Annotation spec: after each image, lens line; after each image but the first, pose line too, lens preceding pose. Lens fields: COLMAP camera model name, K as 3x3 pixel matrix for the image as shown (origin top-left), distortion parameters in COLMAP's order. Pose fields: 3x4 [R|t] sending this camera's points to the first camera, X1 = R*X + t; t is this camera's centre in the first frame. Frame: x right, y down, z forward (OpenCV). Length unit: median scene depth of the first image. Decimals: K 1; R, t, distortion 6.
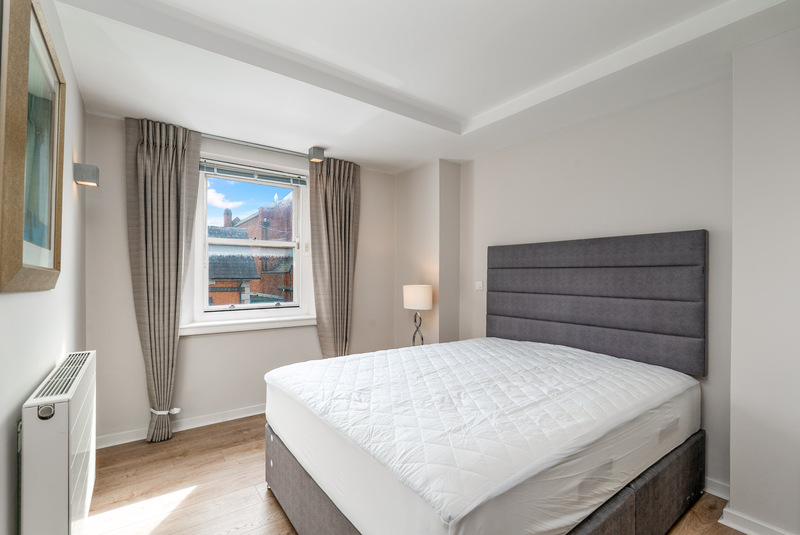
lens RADIAL K [[360.5, 0, 400.2], [0, 360.5, 274.3], [0, 0, 1]] dist [-0.001683, -0.000535]
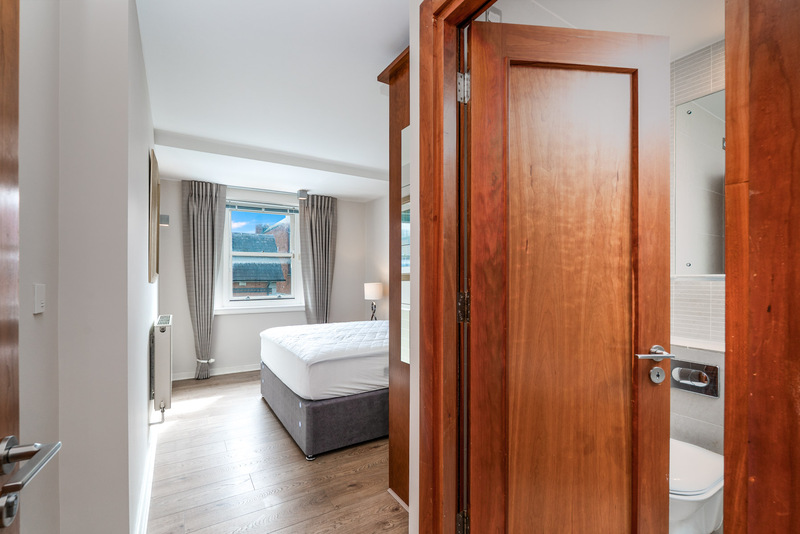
lens RADIAL K [[365.4, 0, 401.0], [0, 365.4, 276.3], [0, 0, 1]] dist [-0.001176, -0.000200]
pose [[0.996761, -0.003964, -0.080317, 0.295078], [0.003942, 0.999992, -0.000438, 0.004580], [0.080318, 0.000120, 0.996769, -0.469425]]
